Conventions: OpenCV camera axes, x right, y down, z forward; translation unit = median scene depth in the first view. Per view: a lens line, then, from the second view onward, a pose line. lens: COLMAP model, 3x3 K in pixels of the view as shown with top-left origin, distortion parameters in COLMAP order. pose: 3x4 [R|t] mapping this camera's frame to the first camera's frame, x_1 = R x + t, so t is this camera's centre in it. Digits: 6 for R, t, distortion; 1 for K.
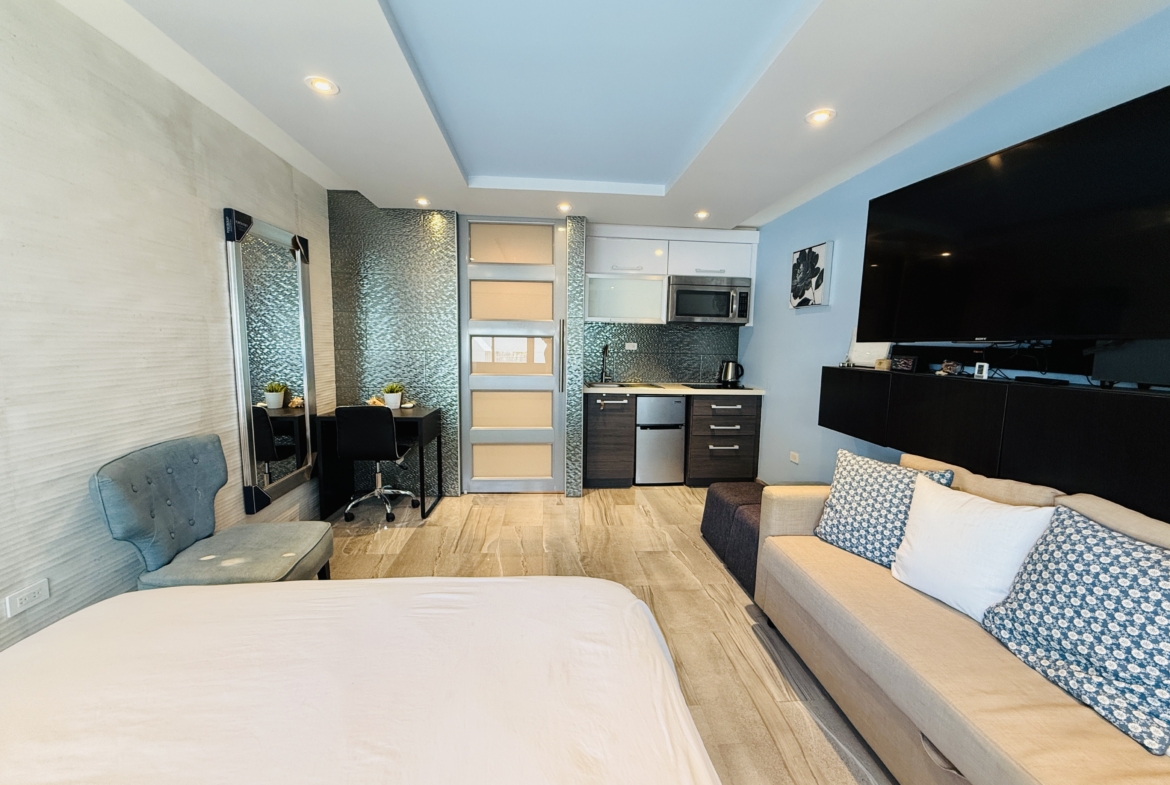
lens RADIAL K [[469.2, 0, 585.7], [0, 469.2, 392.4], [0, 0, 1]] dist [0.002223, 0.000047]
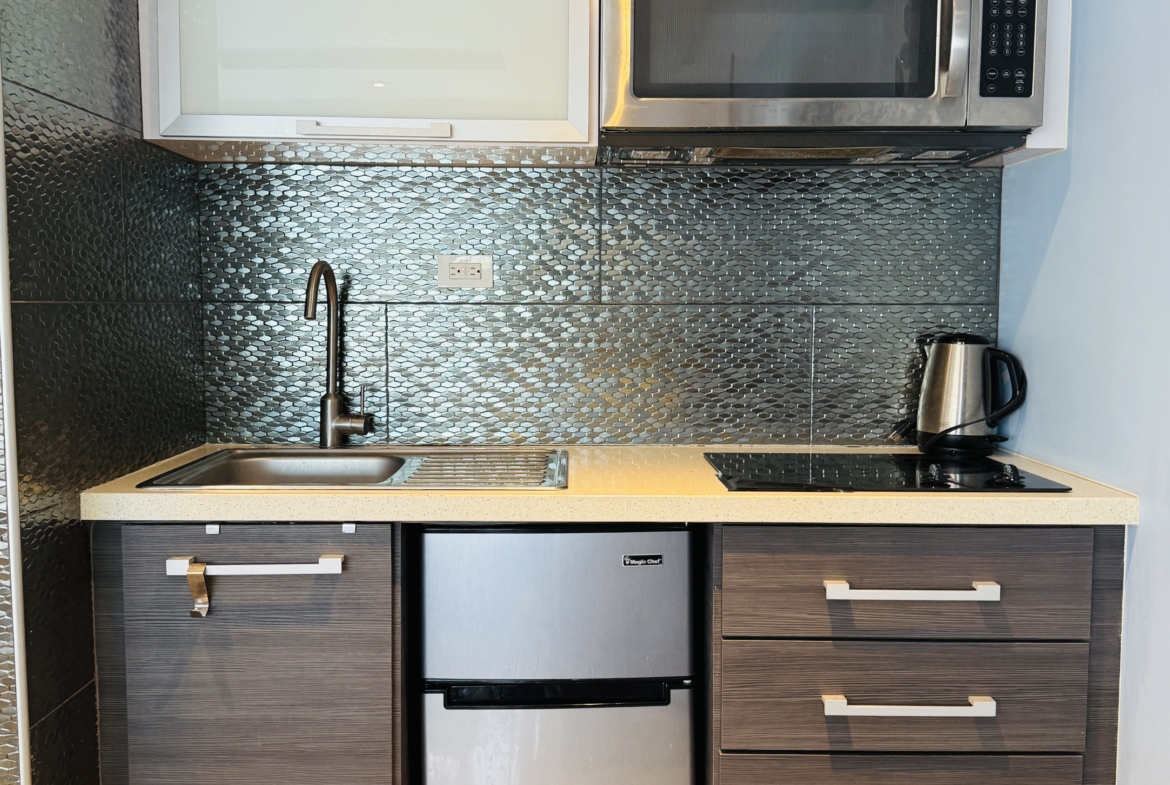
lens RADIAL K [[1203.3, 0, 586.2], [0, 1203.3, 398.1], [0, 0, 1]] dist [0.106425, 0.000000]
pose [[0.997430, -0.009141, -0.071066, 0.290238], [0.007137, 0.999571, -0.028409, -0.041336], [0.071296, 0.027829, 0.997067, 0.734146]]
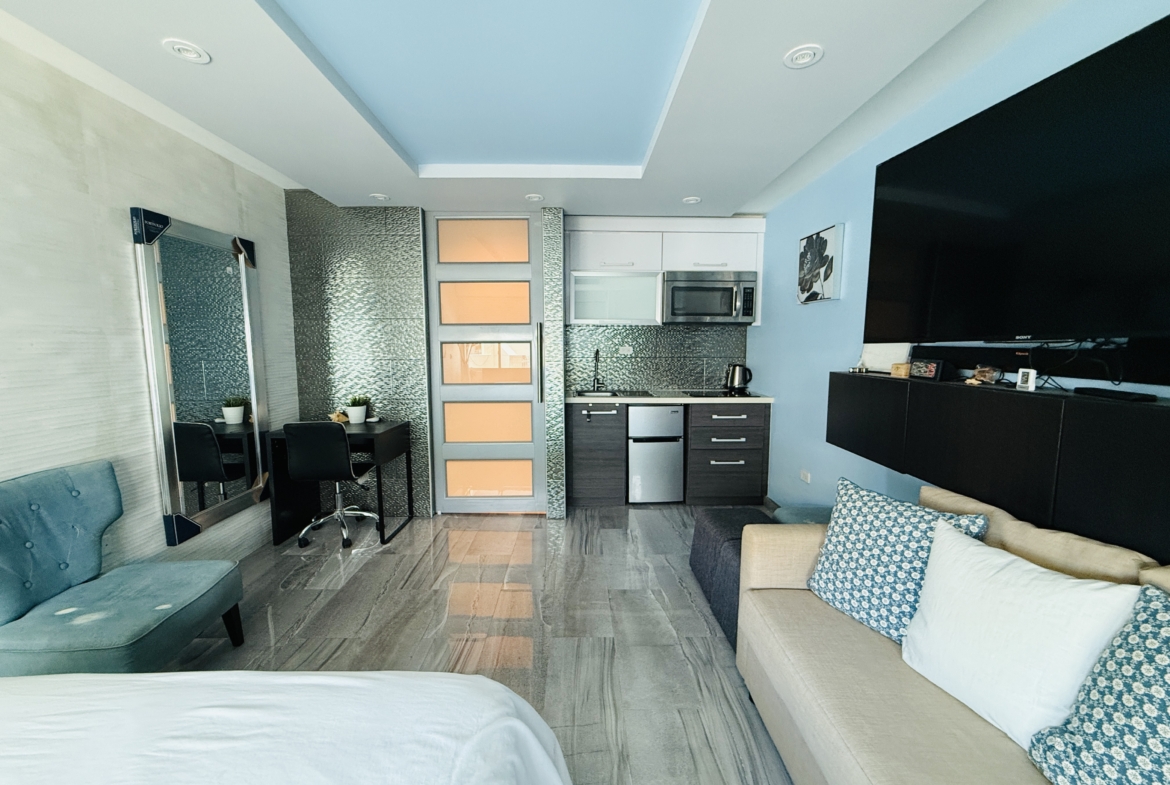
lens RADIAL K [[469.2, 0, 585.3], [0, 469.2, 391.7], [0, 0, 1]] dist [0.002223, 0.000047]
pose [[0.997529, -0.011426, -0.069322, 0.124286], [0.010961, 0.999915, -0.007086, -0.018756], [0.069397, 0.006308, 0.997569, 0.131808]]
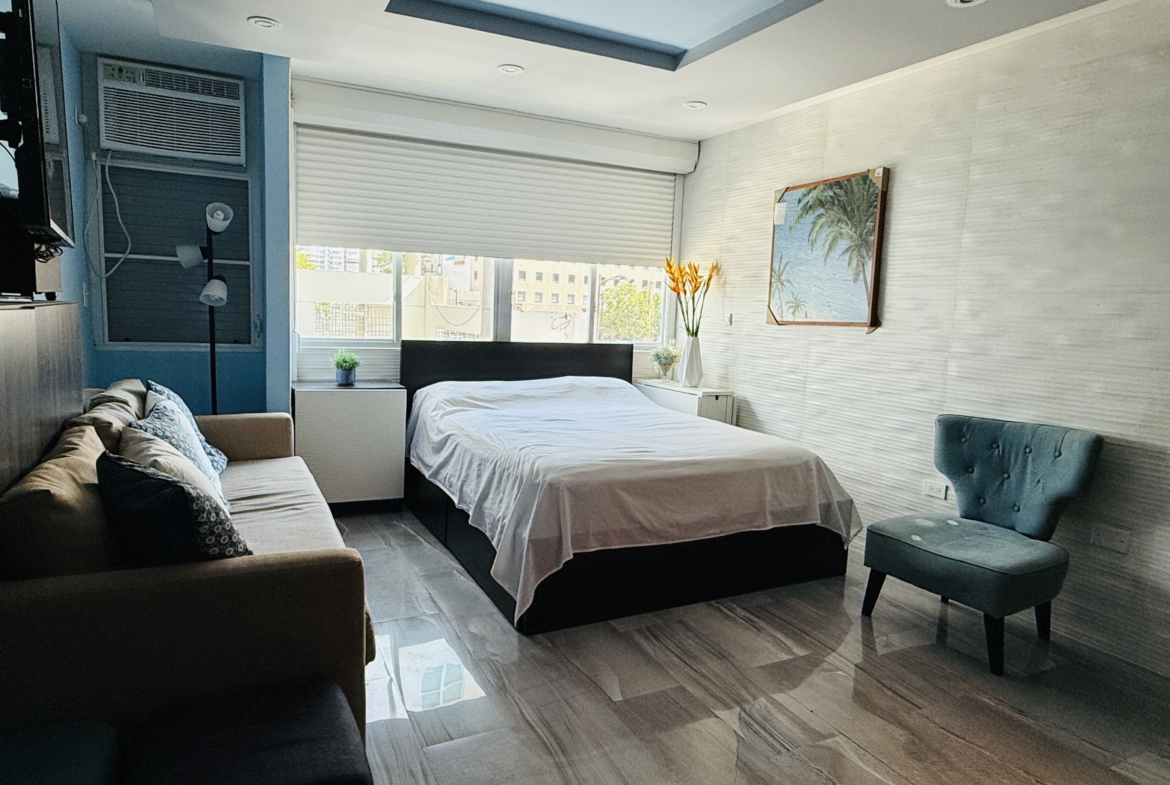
lens RADIAL K [[707.0, 0, 585.0], [0, 707.0, 403.2], [0, 0, 1]] dist [0.002577, 0.000082]
pose [[-0.925415, -0.005429, -0.378916, 0.329856], [-0.097923, 0.969364, 0.225266, -0.107052], [0.366084, 0.245569, -0.897596, 1.265620]]
